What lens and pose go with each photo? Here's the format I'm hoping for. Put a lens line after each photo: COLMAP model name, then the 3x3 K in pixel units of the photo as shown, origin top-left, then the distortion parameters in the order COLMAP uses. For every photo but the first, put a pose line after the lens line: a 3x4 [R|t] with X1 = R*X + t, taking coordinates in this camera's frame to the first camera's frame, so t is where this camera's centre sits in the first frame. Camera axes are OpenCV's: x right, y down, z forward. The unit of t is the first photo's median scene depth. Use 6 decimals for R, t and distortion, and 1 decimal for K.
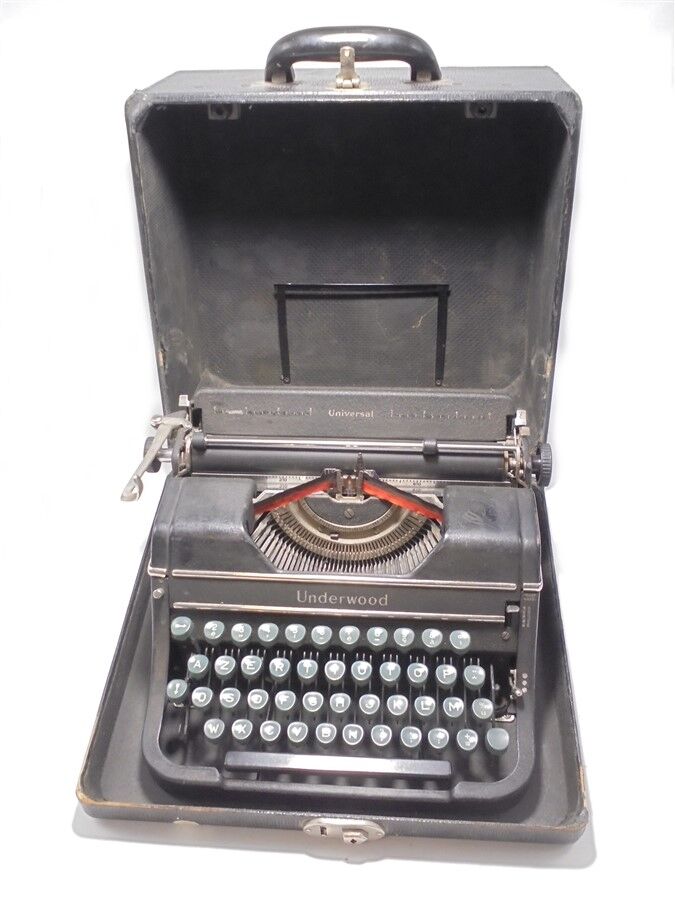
lens RADIAL K [[816.3, 0, 333.1], [0, 816.3, 467.3], [0, 0, 1]] dist [-0.079684, 0.002073]
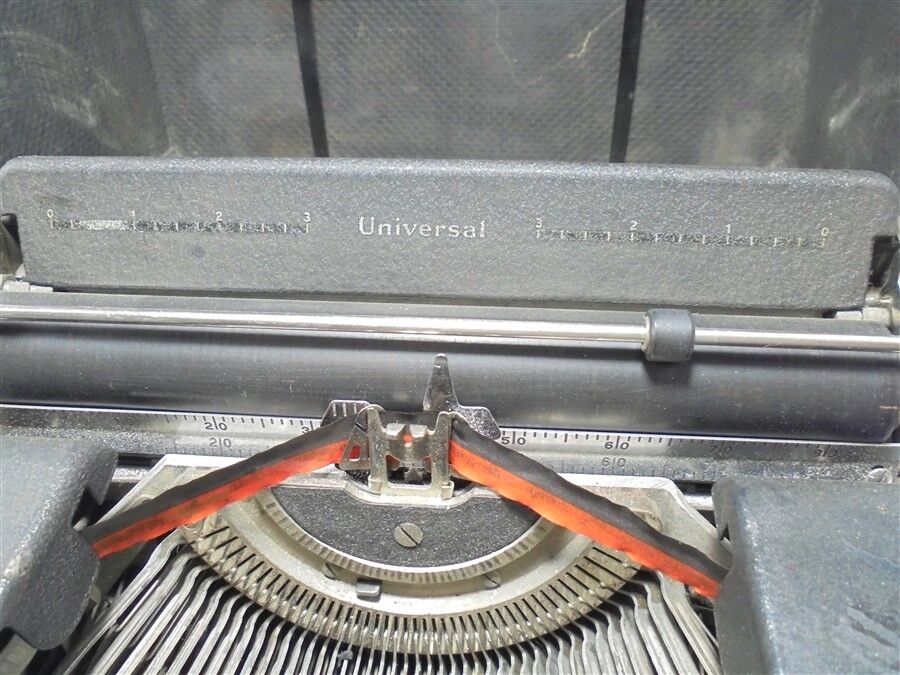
lens RADIAL K [[788.1, 0, 450.0], [0, 788.1, 337.5], [0, 0, 1]] dist [-0.089359, 0.003158]
pose [[0.999988, 0.003825, -0.003181, 0.041102], [-0.003616, 0.997982, 0.063387, -0.047175], [0.003417, -0.063375, 0.997984, 0.768932]]
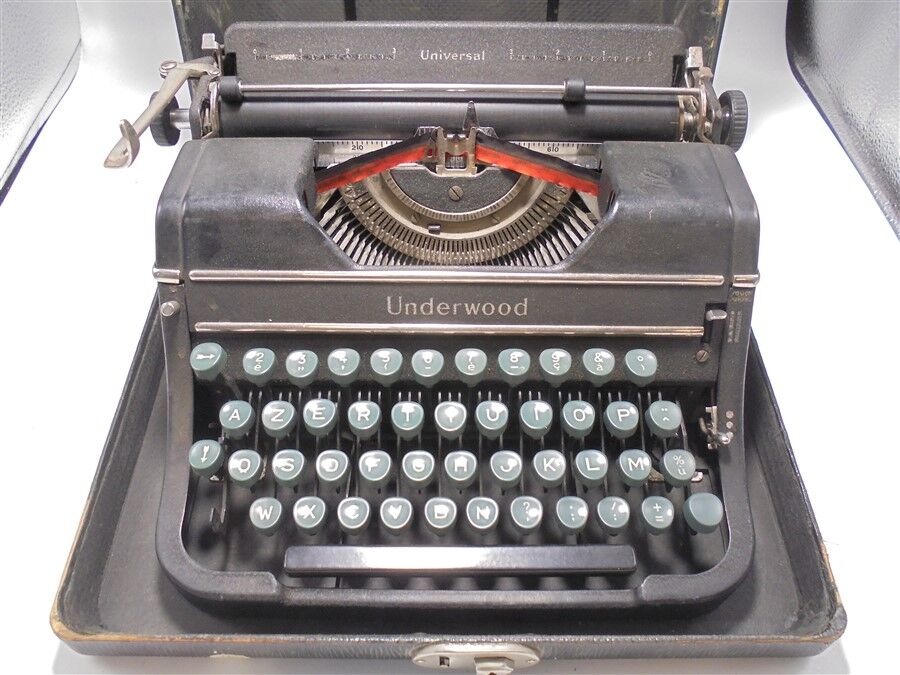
lens RADIAL K [[751.7, 0, 450.0], [0, 751.7, 337.5], [0, 0, 1]] dist [-0.115663, 0.004456]
pose [[0.996981, -0.029376, 0.071868, -0.037879], [0.020646, 0.992641, 0.119319, 0.113212], [-0.074844, -0.117475, 0.990251, 0.405896]]
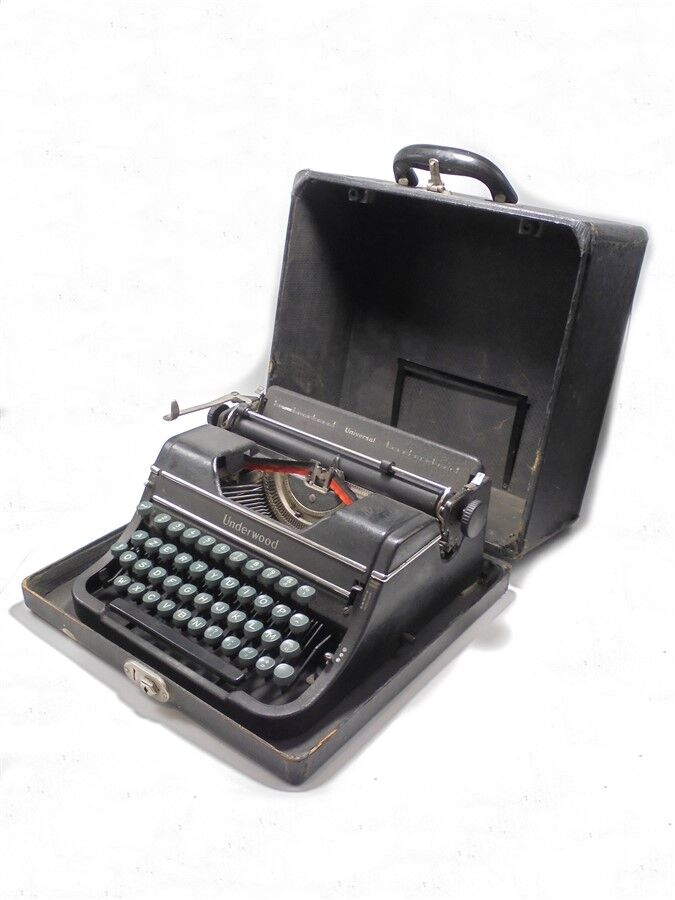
lens RADIAL K [[816.3, 0, 333.1], [0, 816.3, 467.3], [0, 0, 1]] dist [-0.079684, 0.002073]
pose [[0.834240, 0.322070, -0.447565, 0.639614], [-0.422428, 0.894989, -0.143347, 0.196119], [0.354398, 0.308650, 0.882687, -0.086185]]
